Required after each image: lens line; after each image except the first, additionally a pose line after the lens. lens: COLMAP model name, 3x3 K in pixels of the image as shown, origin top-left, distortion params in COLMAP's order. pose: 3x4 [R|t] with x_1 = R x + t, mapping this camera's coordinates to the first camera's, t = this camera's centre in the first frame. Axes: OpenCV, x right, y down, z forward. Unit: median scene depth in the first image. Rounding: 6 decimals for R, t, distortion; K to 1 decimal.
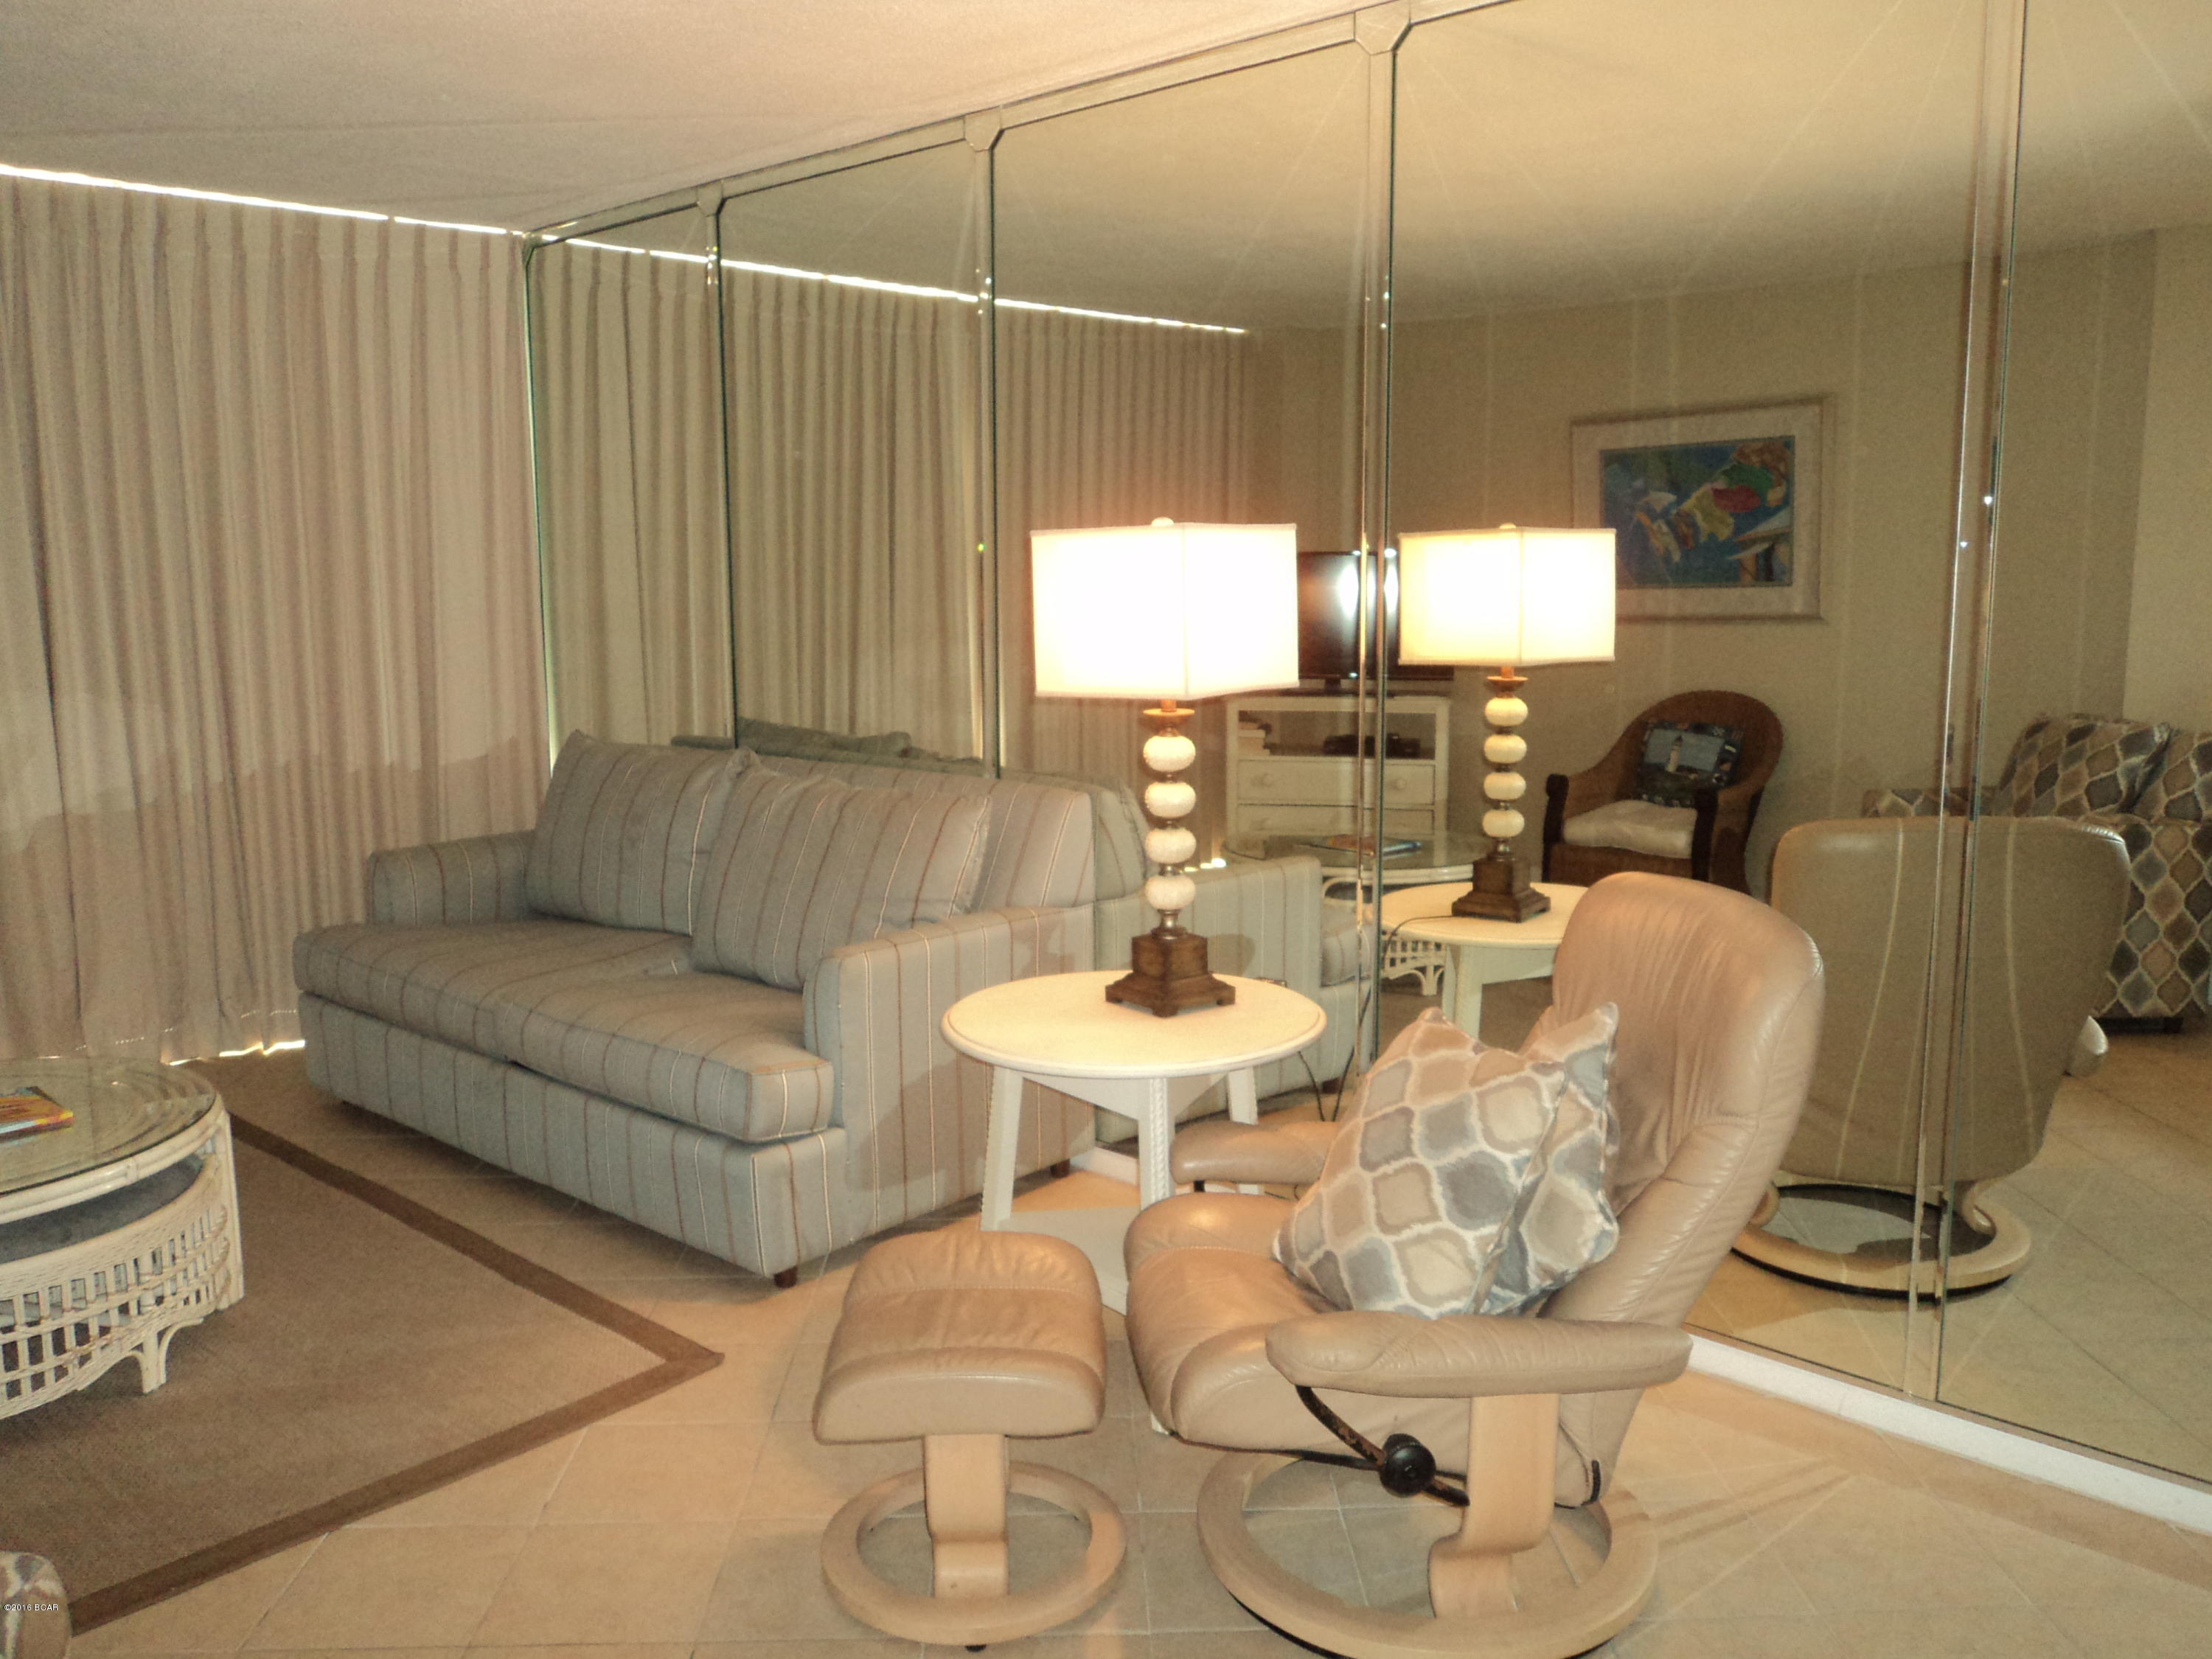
lens RADIAL K [[1739.8, 0, 1108.0], [0, 1739.8, 815.3], [0, 0, 1]] dist [-0.012220, -0.007244]
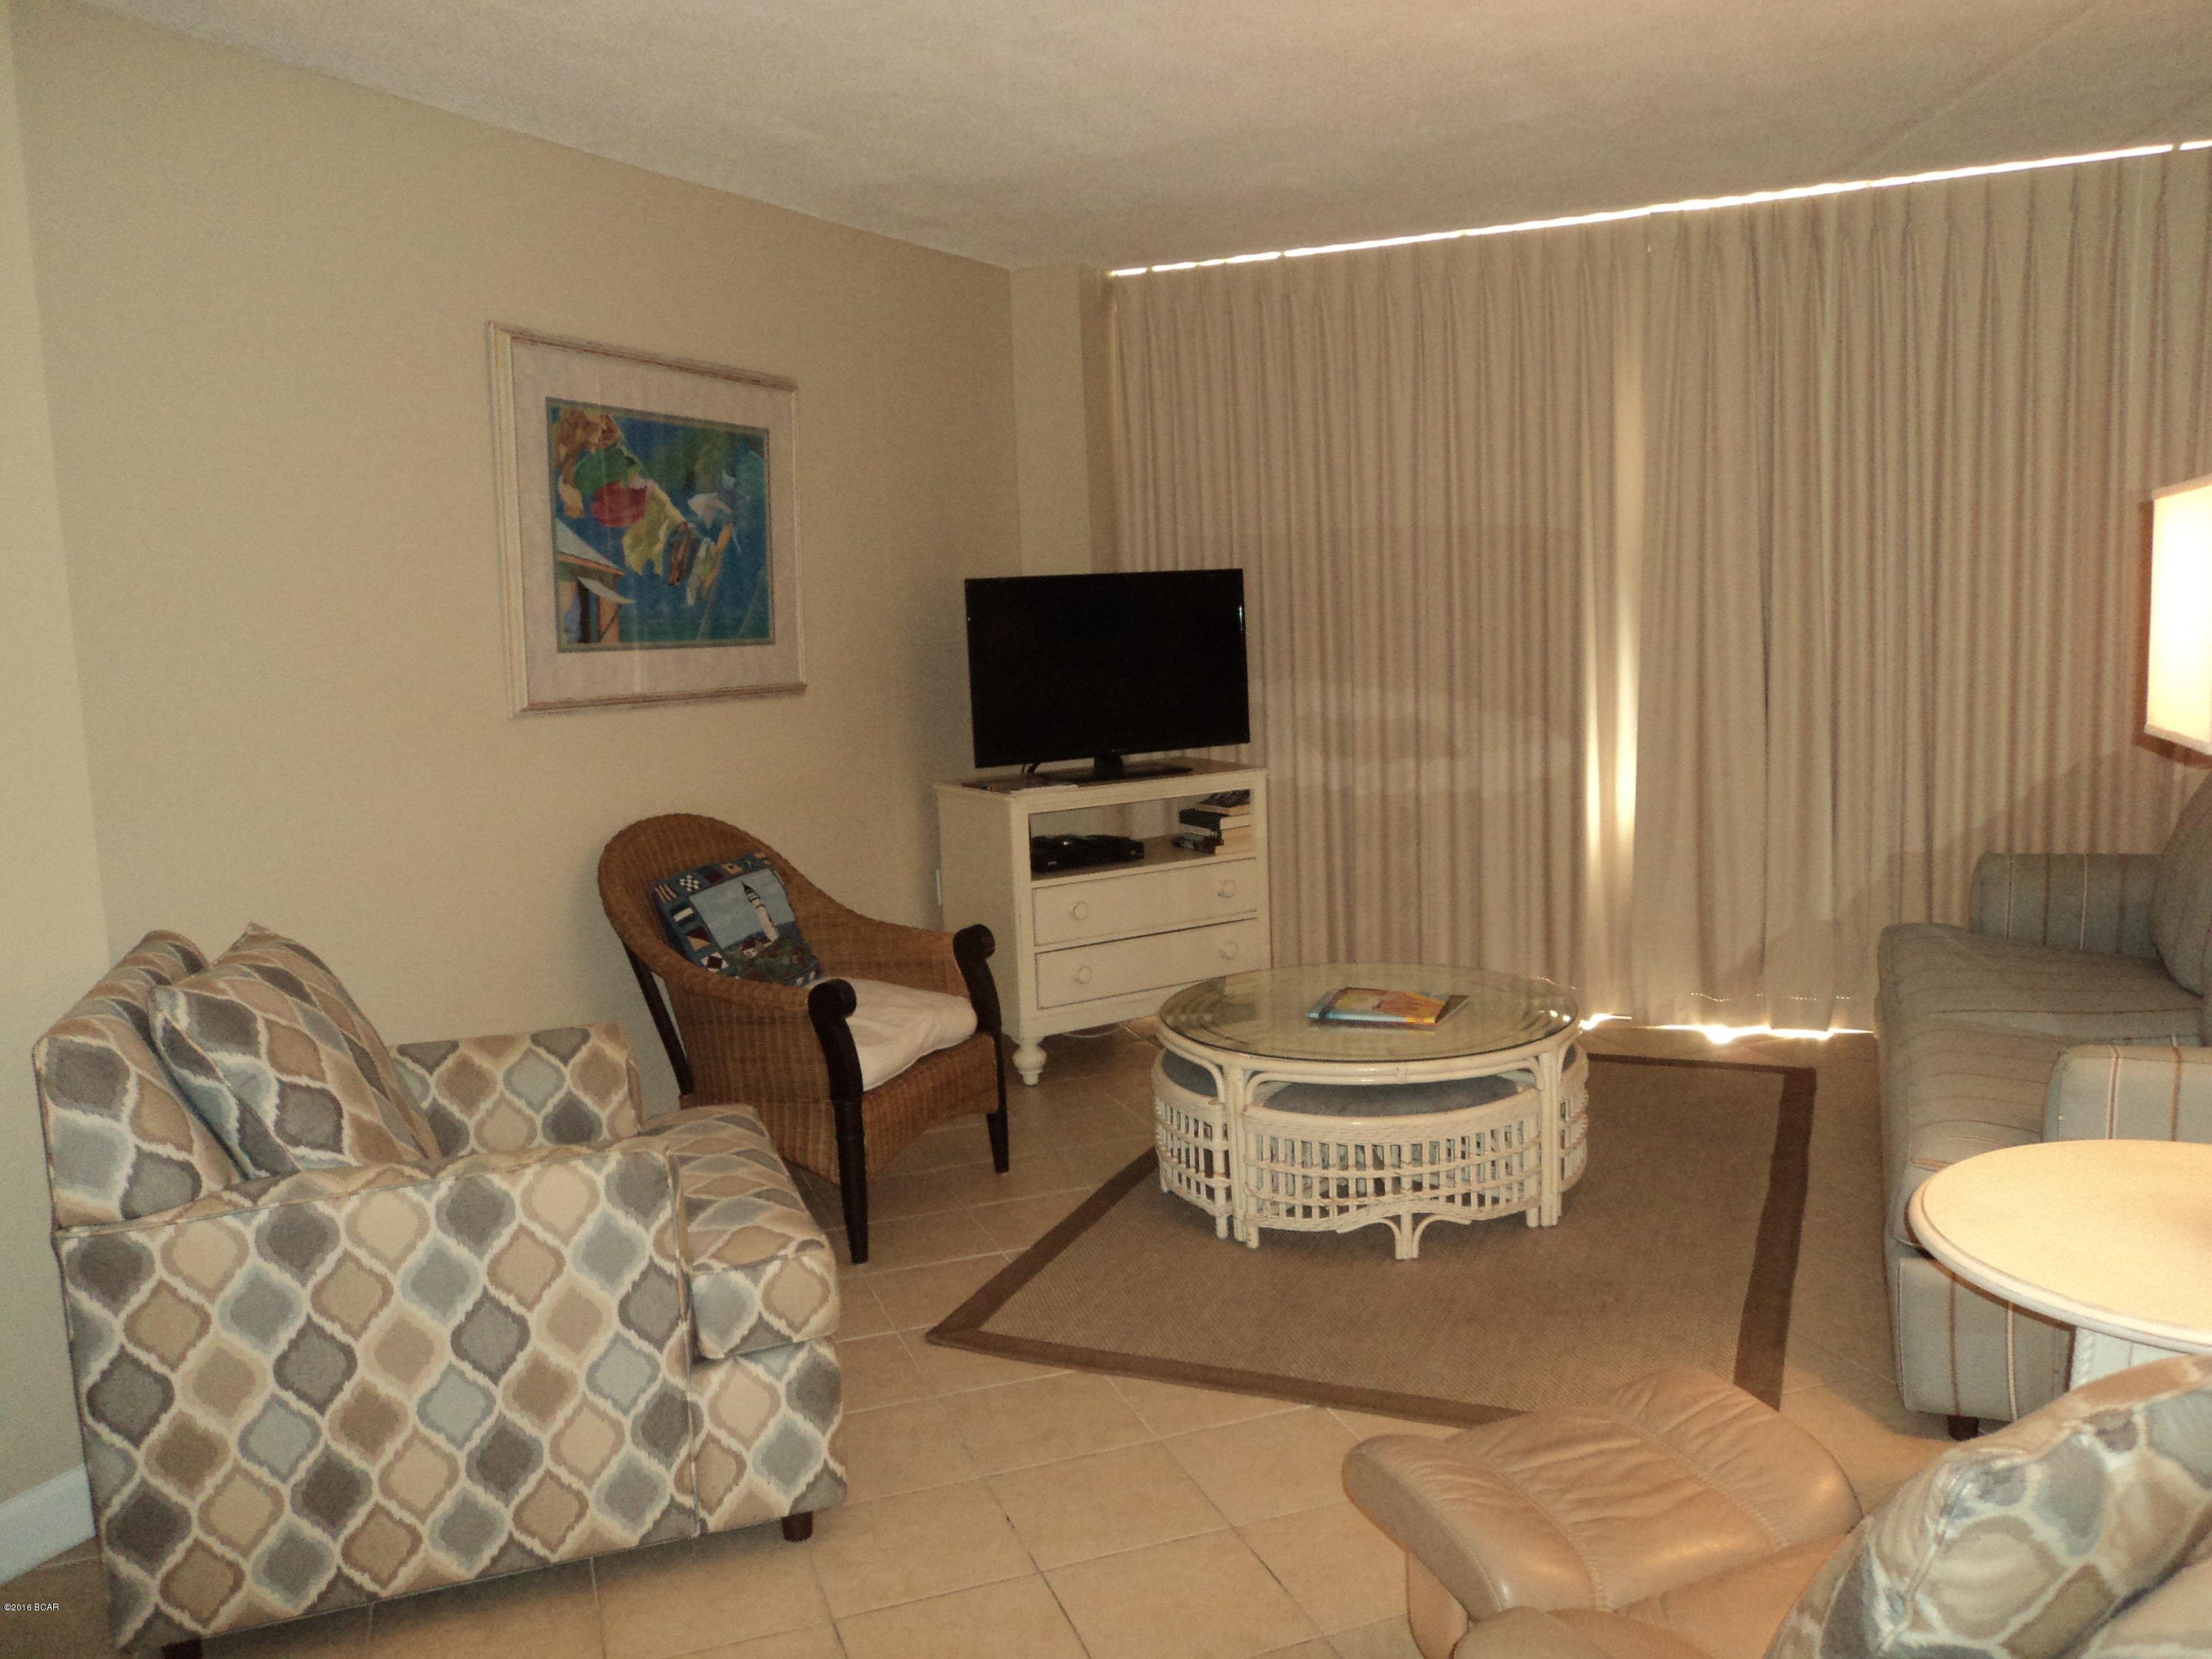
lens RADIAL K [[1739.8, 0, 1109.6], [0, 1739.8, 832.4], [0, 0, 1]] dist [-0.012220, -0.007244]
pose [[0.338566, 0.121433, -0.933074, 0.453249], [-0.101168, 0.990587, 0.092210, -0.047478], [0.935488, 0.063178, 0.347664, 0.374969]]
